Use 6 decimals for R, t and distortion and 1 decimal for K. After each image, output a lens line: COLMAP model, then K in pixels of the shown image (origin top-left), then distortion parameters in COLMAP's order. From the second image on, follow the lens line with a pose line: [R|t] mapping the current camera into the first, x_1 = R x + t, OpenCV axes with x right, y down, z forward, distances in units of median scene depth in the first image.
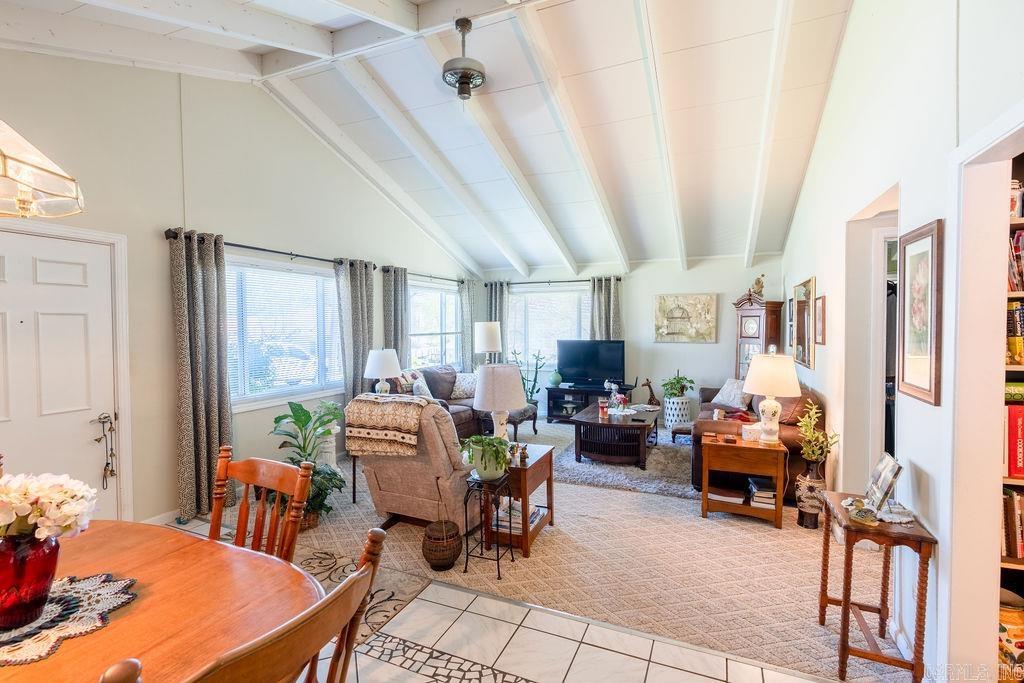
lens RADIAL K [[465.5, 0, 512.0], [0, 465.5, 341.5], [0, 0, 1]] dist [-0.002749, 0.001281]
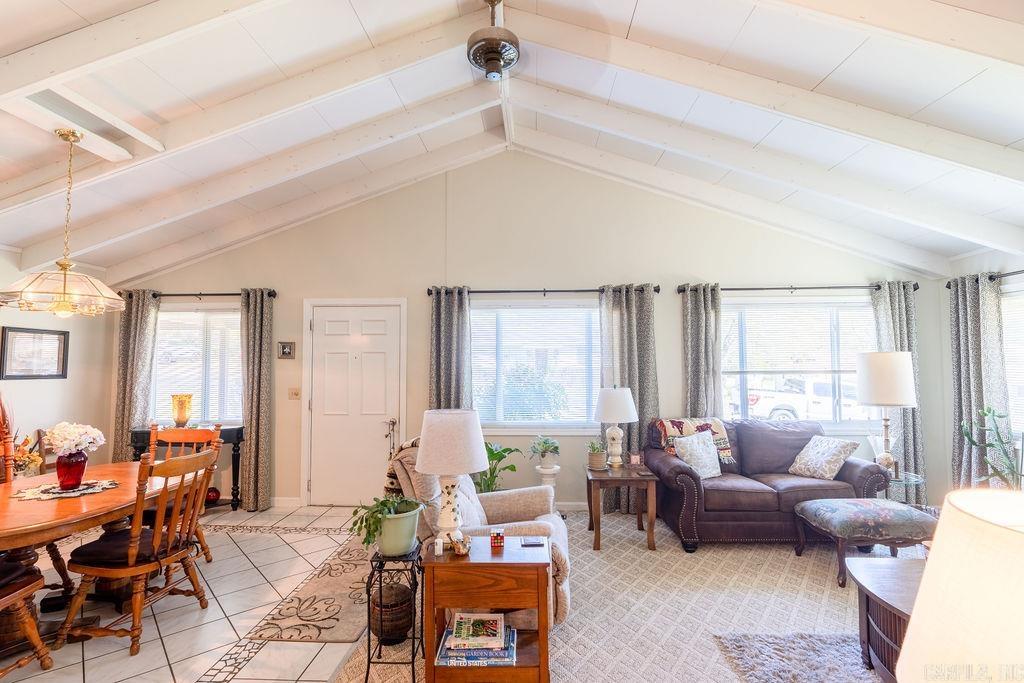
lens RADIAL K [[480.9, 0, 512.0], [0, 480.9, 341.5], [0, 0, 1]] dist [-0.008581, 0.000982]
pose [[0.361427, -0.038448, -0.931607, 0.341416], [-0.031220, 0.998090, -0.053304, -0.010456], [0.931878, 0.048350, 0.359536, 0.381288]]
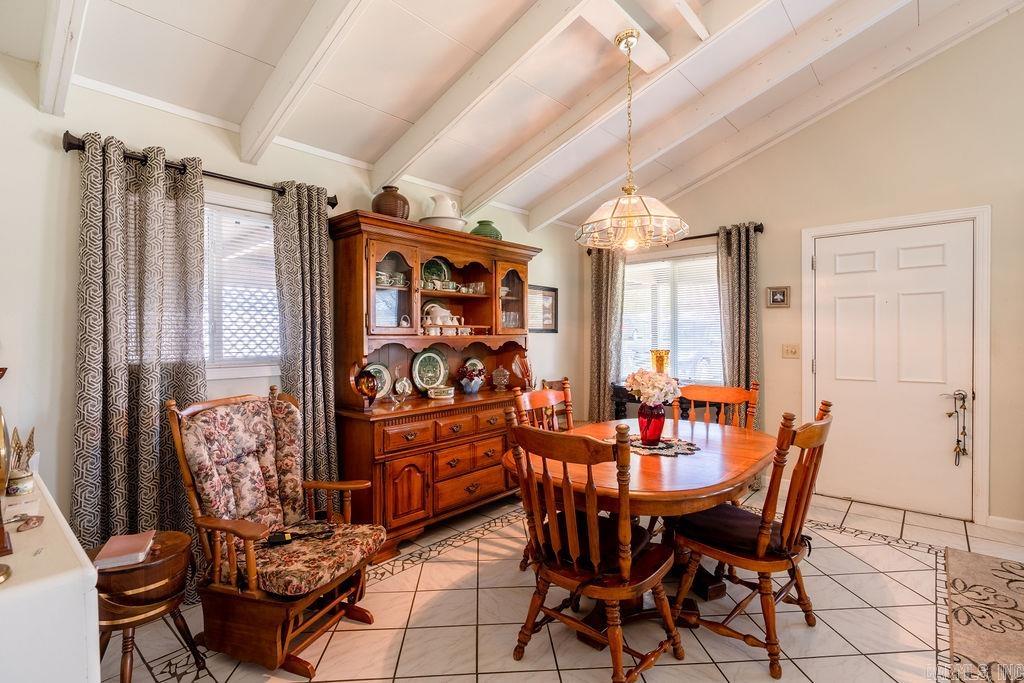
lens RADIAL K [[486.7, 0, 512.0], [0, 486.7, 341.5], [0, 0, 1]] dist [-0.002034, 0.000334]
pose [[-0.293994, 0.017550, -0.955646, 0.195115], [-0.022753, 0.999420, 0.025354, 0.021791], [0.955536, 0.029198, -0.293424, 0.184935]]
